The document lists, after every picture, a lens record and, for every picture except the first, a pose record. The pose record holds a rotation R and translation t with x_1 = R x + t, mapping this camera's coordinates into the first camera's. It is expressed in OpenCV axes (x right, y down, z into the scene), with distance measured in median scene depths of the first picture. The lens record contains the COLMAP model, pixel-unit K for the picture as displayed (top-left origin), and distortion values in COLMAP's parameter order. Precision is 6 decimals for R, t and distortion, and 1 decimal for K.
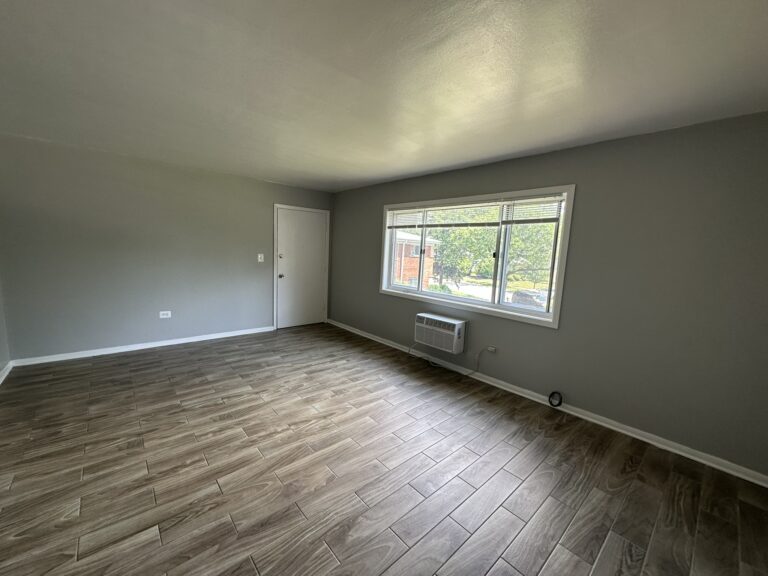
lens RADIAL K [[307.5, 0, 381.7], [0, 307.5, 287.1], [0, 0, 1]] dist [-0.003876, 0.000529]
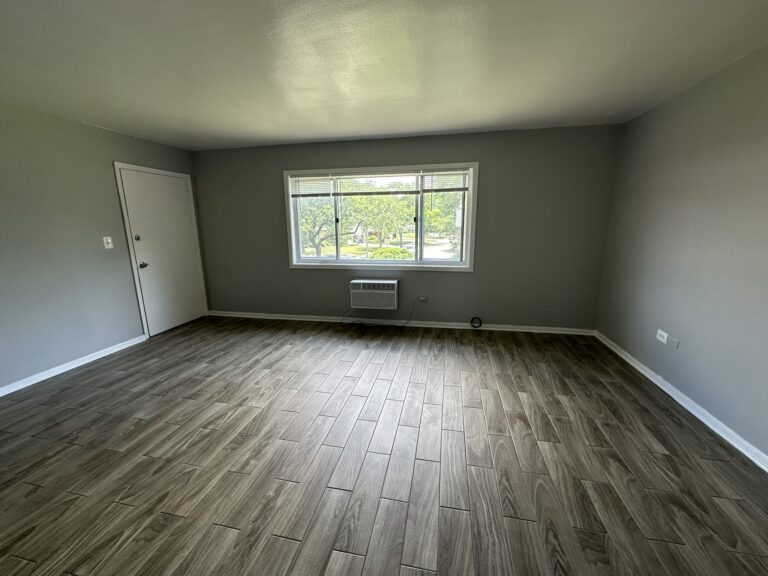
lens RADIAL K [[307.5, 0, 384.2], [0, 307.5, 287.7], [0, 0, 1]] dist [-0.003876, 0.000529]
pose [[0.799660, -0.176961, 0.573785, -0.474851], [0.118984, 0.983337, 0.137448, -0.025536], [-0.588546, -0.041641, 0.807390, 0.120176]]
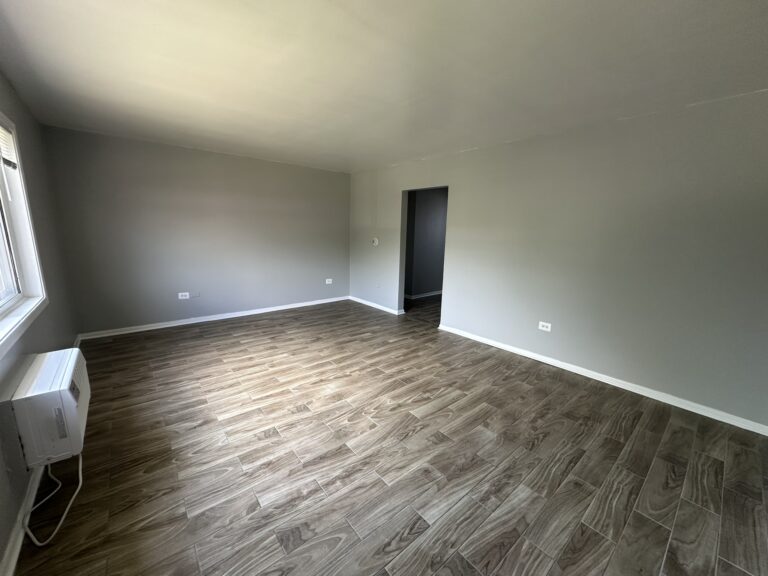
lens RADIAL K [[307.5, 0, 381.7], [0, 307.5, 289.5], [0, 0, 1]] dist [-0.003876, 0.000529]
pose [[-0.997107, -0.074823, 0.013354, -0.319282], [-0.066985, 0.948125, 0.310760, -0.201311], [-0.035913, 0.308967, -0.950395, 1.581170]]
